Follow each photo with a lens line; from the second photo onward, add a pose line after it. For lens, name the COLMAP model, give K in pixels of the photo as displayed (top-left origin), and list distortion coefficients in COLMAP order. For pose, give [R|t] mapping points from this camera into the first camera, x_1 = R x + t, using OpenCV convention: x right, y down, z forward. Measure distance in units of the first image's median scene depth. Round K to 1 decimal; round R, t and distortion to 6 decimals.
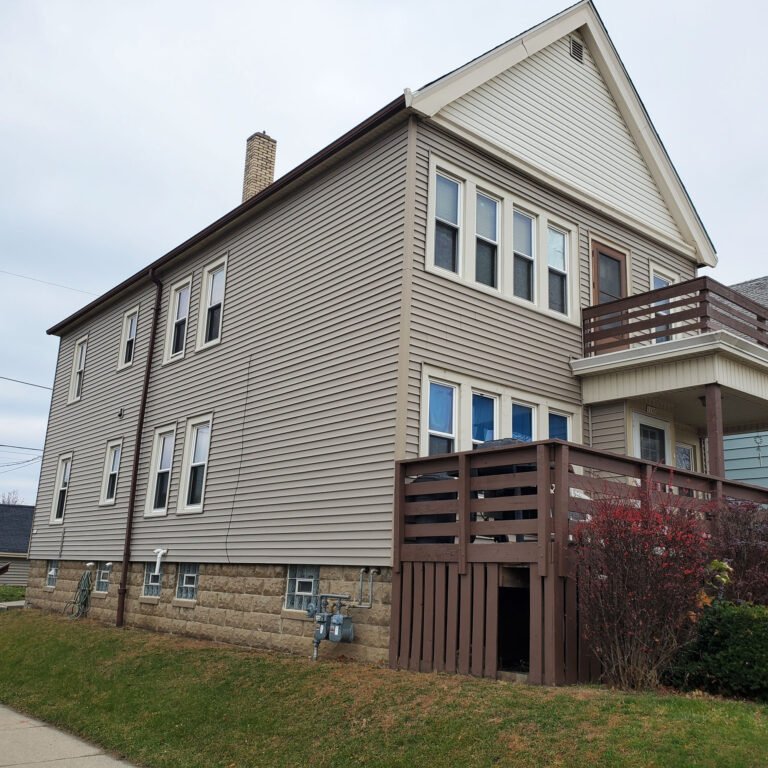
lens RADIAL K [[811.2, 0, 385.2], [0, 811.2, 353.2], [0, 0, 1]] dist [0.156964, -0.660752]
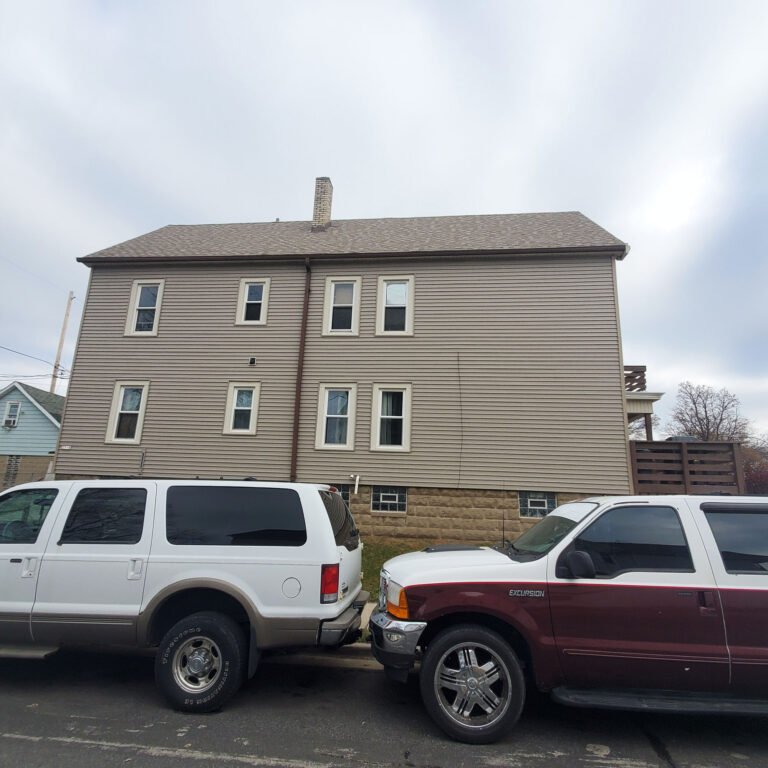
lens RADIAL K [[437.6, 0, 384.5], [0, 437.6, 402.0], [0, 0, 1]] dist [-0.001522, -0.000189]
pose [[0.712009, 0.126096, 0.690755, -0.831202], [-0.197624, 0.979964, 0.024814, 0.101209], [-0.673786, -0.154178, 0.722663, 0.504342]]
